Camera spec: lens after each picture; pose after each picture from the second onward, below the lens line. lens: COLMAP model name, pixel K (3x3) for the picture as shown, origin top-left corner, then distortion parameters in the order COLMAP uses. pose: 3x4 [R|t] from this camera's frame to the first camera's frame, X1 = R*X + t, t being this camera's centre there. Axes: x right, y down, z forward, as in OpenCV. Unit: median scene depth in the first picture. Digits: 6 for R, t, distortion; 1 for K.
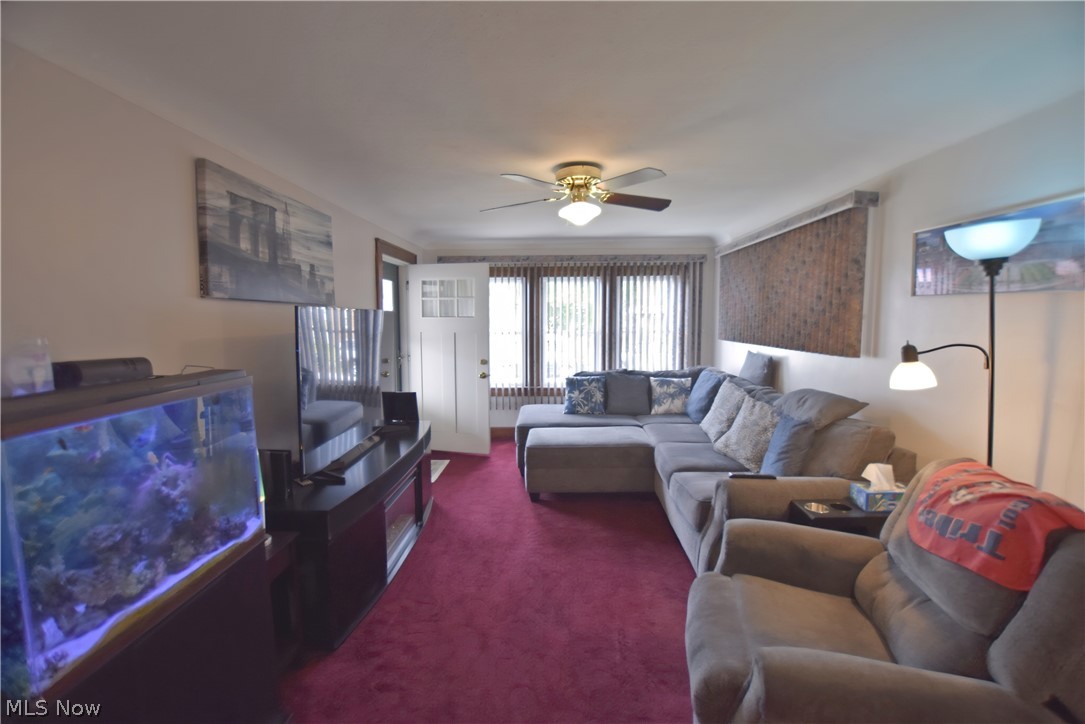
lens RADIAL K [[485.6, 0, 542.5], [0, 485.6, 362.0], [0, 0, 1]] dist [-0.000591, -0.000088]
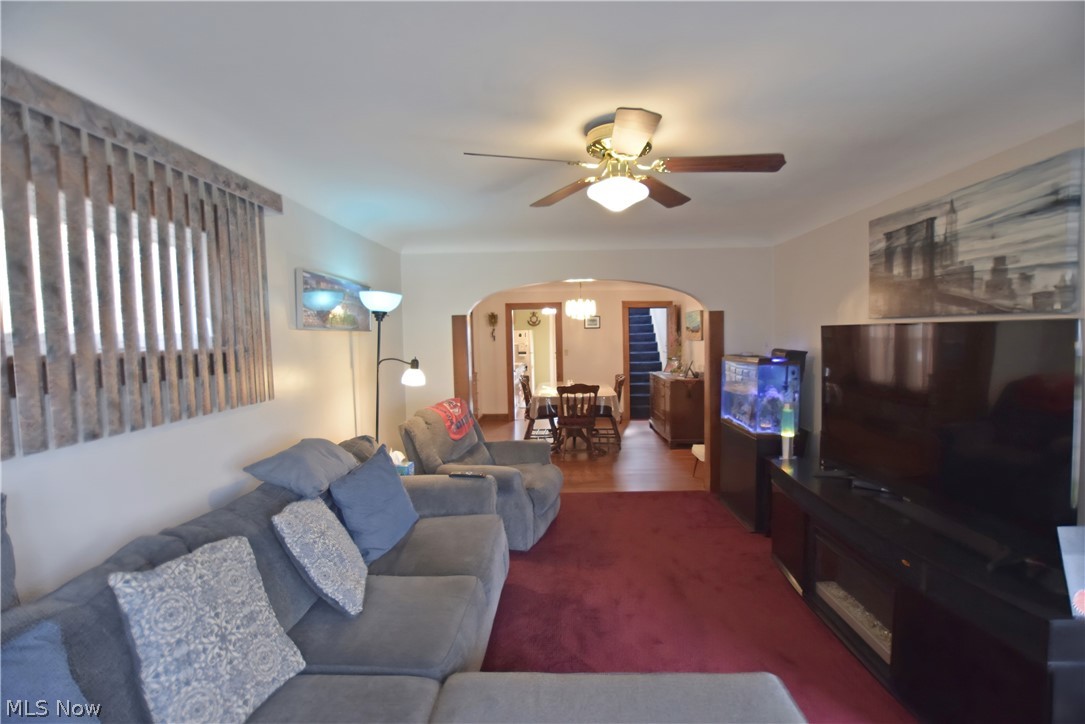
lens RADIAL K [[485.6, 0, 542.5], [0, 485.6, 362.0], [0, 0, 1]] dist [-0.000591, -0.000088]
pose [[-0.999607, 0.023309, 0.015606, 0.208395], [0.025376, 0.988512, 0.149000, -0.206913], [-0.011953, 0.149337, -0.988714, 2.064666]]
